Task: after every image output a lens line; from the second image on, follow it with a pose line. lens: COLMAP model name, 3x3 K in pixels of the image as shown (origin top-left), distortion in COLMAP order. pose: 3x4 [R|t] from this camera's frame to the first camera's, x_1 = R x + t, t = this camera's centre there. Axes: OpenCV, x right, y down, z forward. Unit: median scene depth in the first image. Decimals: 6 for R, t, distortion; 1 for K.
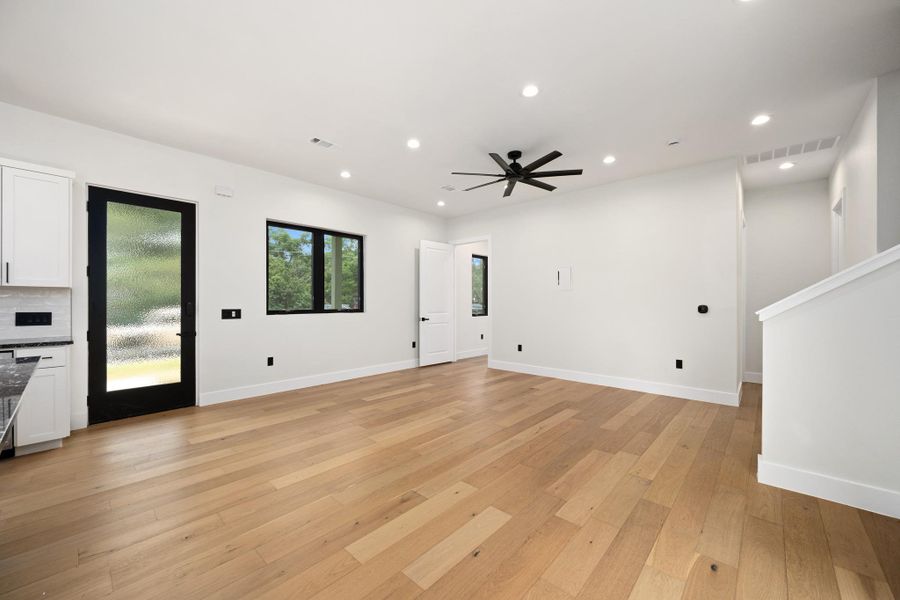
lens RADIAL K [[352.9, 0, 452.7], [0, 352.9, 301.9], [0, 0, 1]] dist [0.000803, 0.000673]
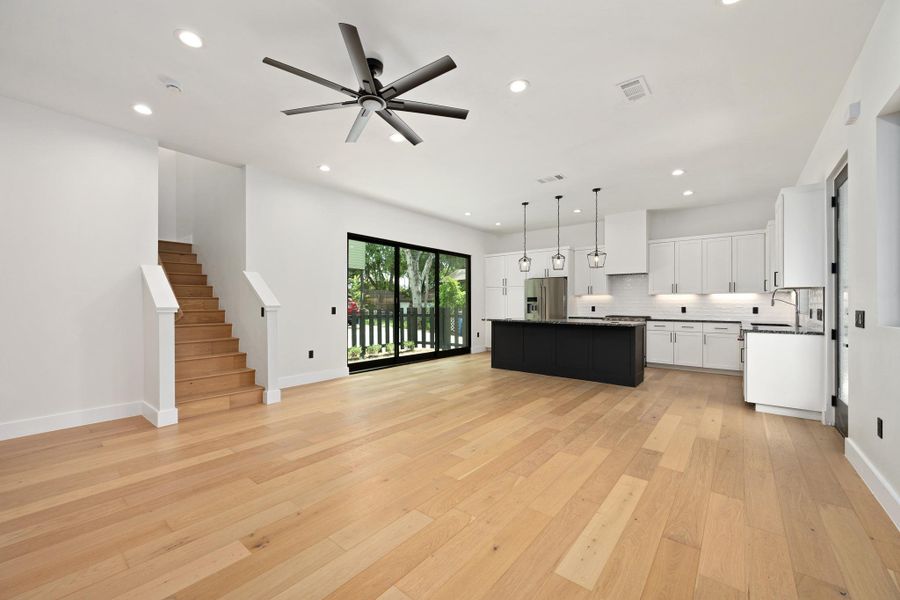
lens RADIAL K [[352.9, 0, 442.3], [0, 352.9, 303.4], [0, 0, 1]] dist [0.000803, 0.000673]
pose [[-0.999277, -0.002645, -0.037919, 0.076150], [-0.002604, 0.999996, -0.001141, 0.011919], [0.037921, -0.001041, -0.999280, 1.706648]]
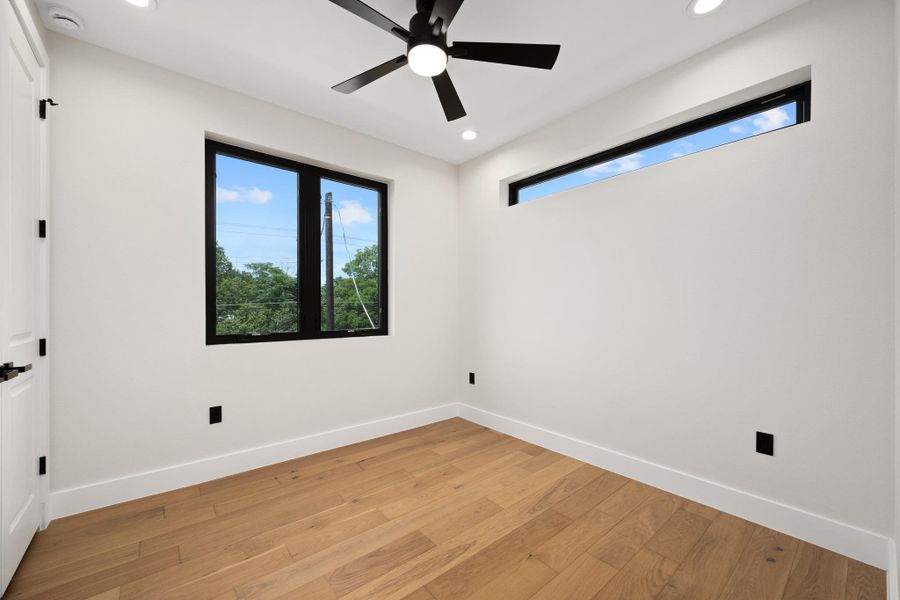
lens RADIAL K [[352.9, 0, 450.0], [0, 352.9, 304.1], [0, 0, 1]] dist [0.000803, 0.000673]
pose [[0.991117, 0.007558, -0.132775, -0.096252], [-0.007895, 0.999967, -0.002007, -0.033900], [0.132755, 0.003037, 0.991144, 0.605434]]
